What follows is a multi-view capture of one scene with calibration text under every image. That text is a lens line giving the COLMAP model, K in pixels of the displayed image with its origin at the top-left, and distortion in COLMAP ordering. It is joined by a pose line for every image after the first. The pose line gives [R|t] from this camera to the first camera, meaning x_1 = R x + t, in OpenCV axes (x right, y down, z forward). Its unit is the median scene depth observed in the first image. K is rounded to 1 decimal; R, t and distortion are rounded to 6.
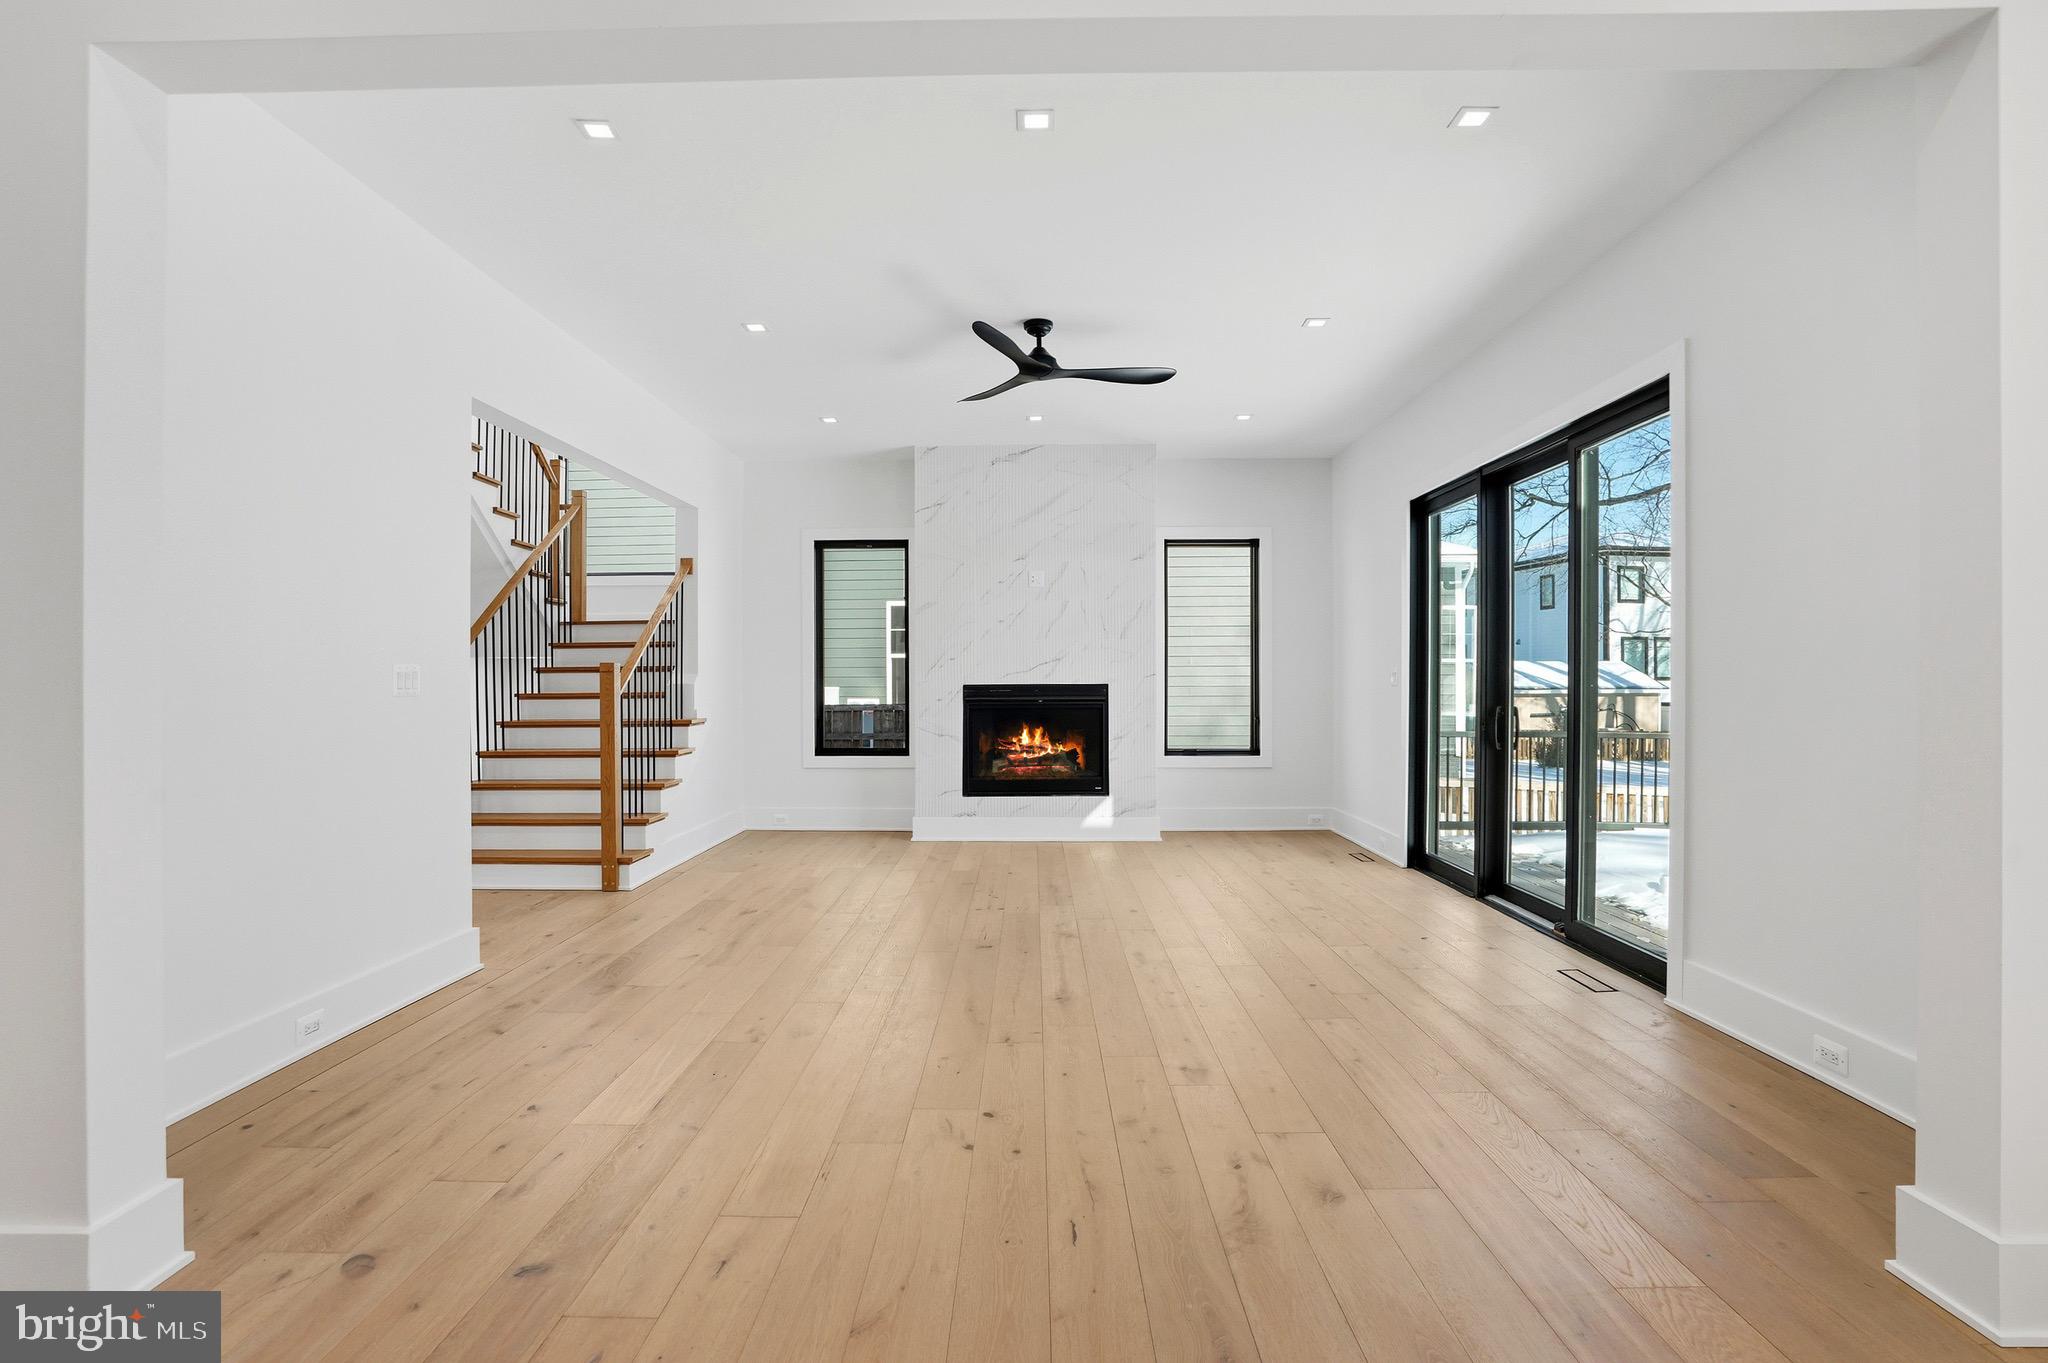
lens RADIAL K [[980.6, 0, 1041.6], [0, 980.6, 674.9], [0, 0, 1]] dist [-0.019862, 0.000222]
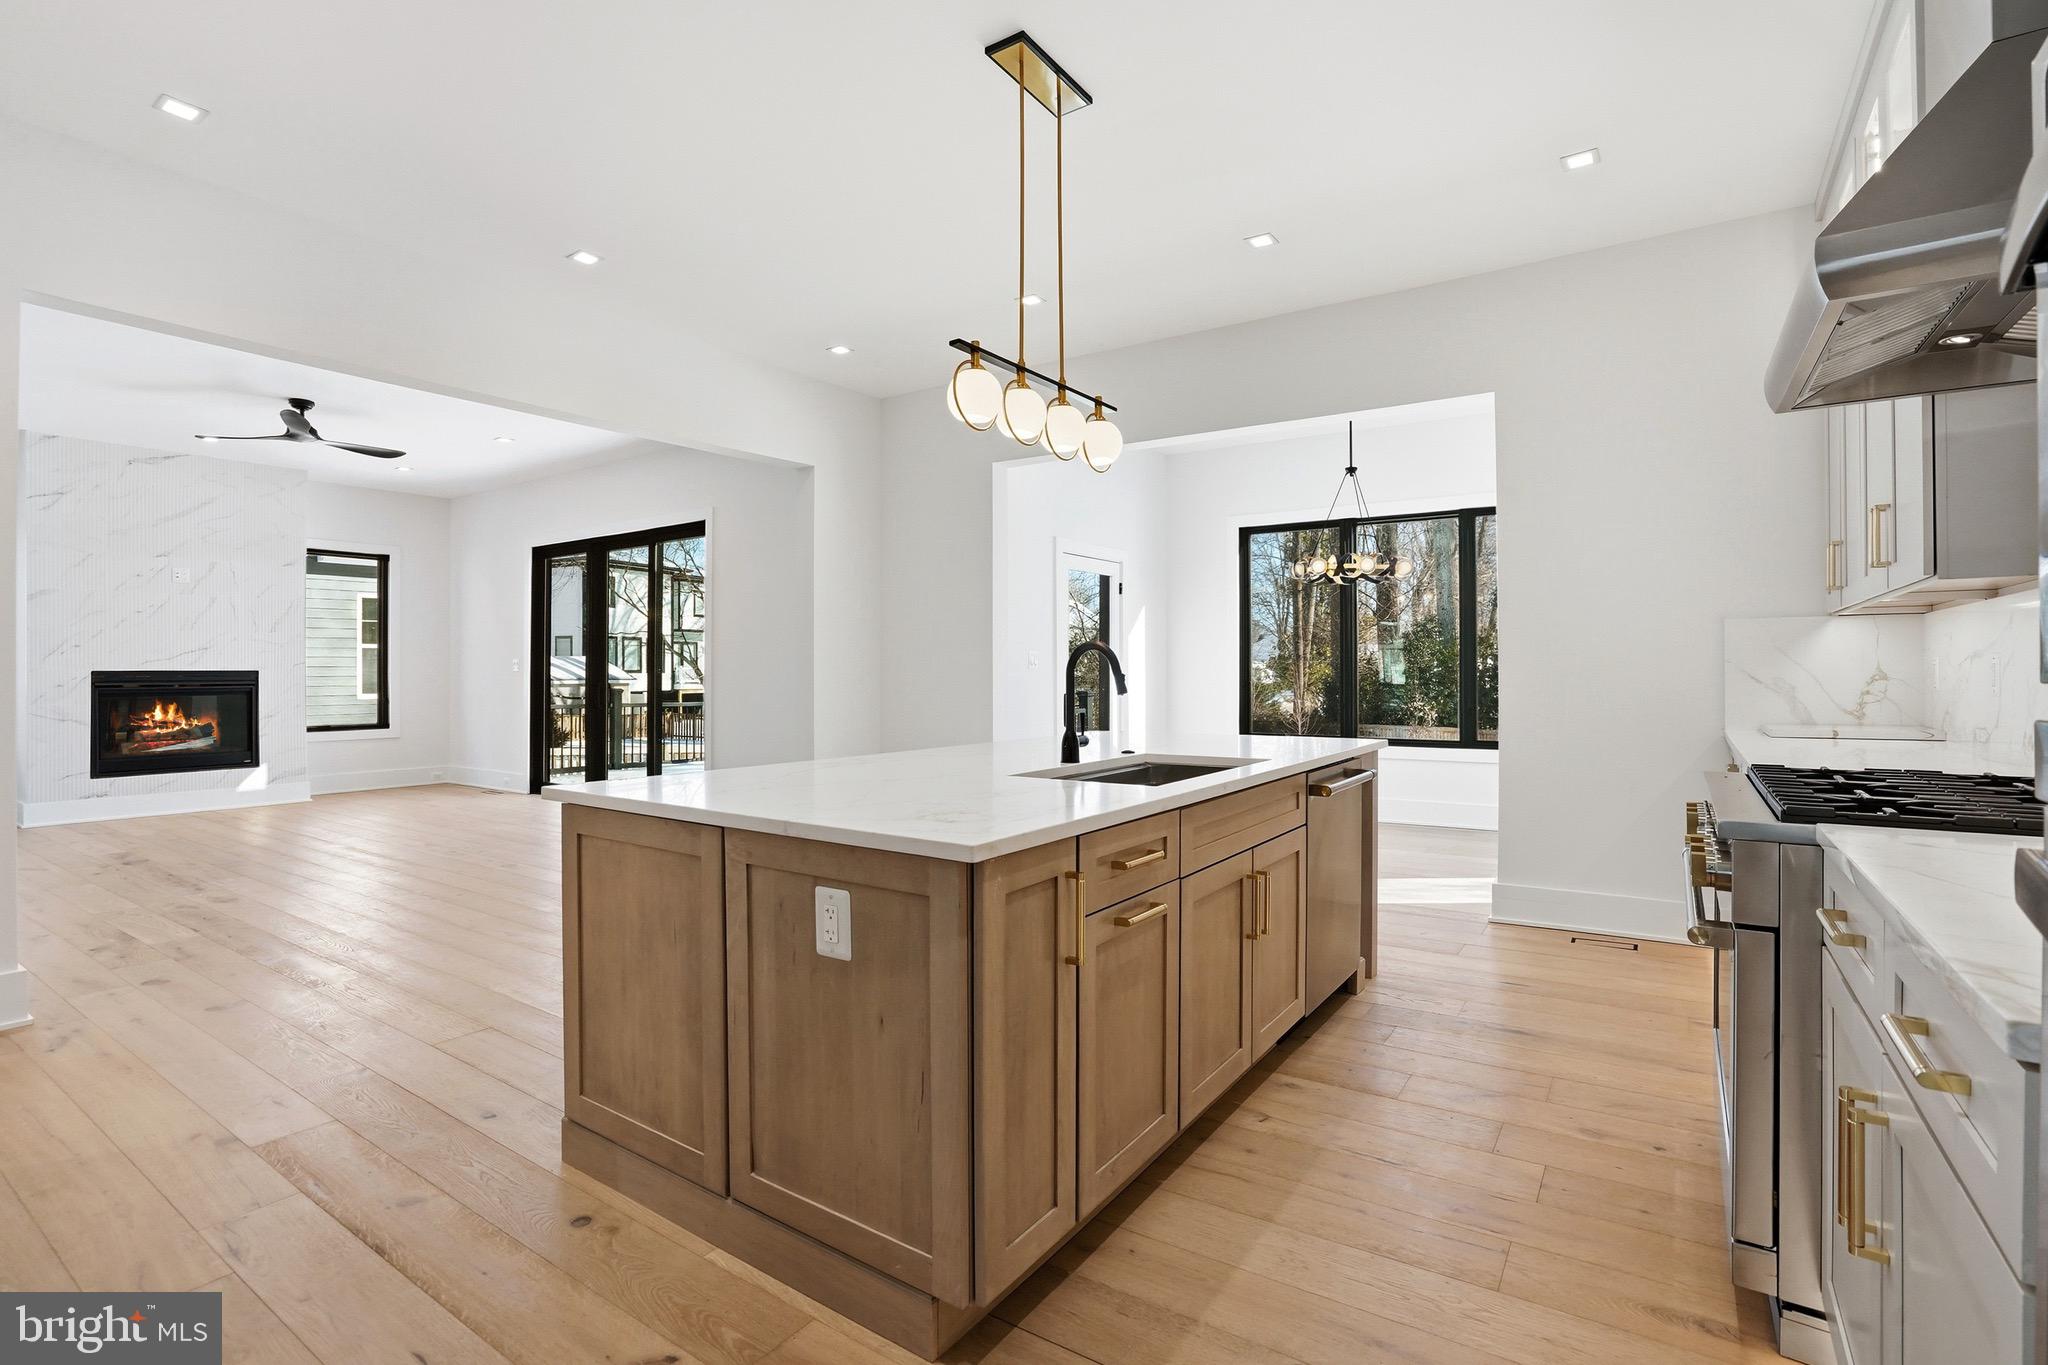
lens RADIAL K [[957.4, 0, 1024.5], [0, 957.4, 675.5], [0, 0, 1]] dist [-0.002030, -0.000144]
pose [[0.559255, 0.007918, 0.828958, -0.367678], [-0.014676, 0.999892, 0.000351, 0.007088], [-0.828865, -0.012363, 0.559311, -0.402519]]
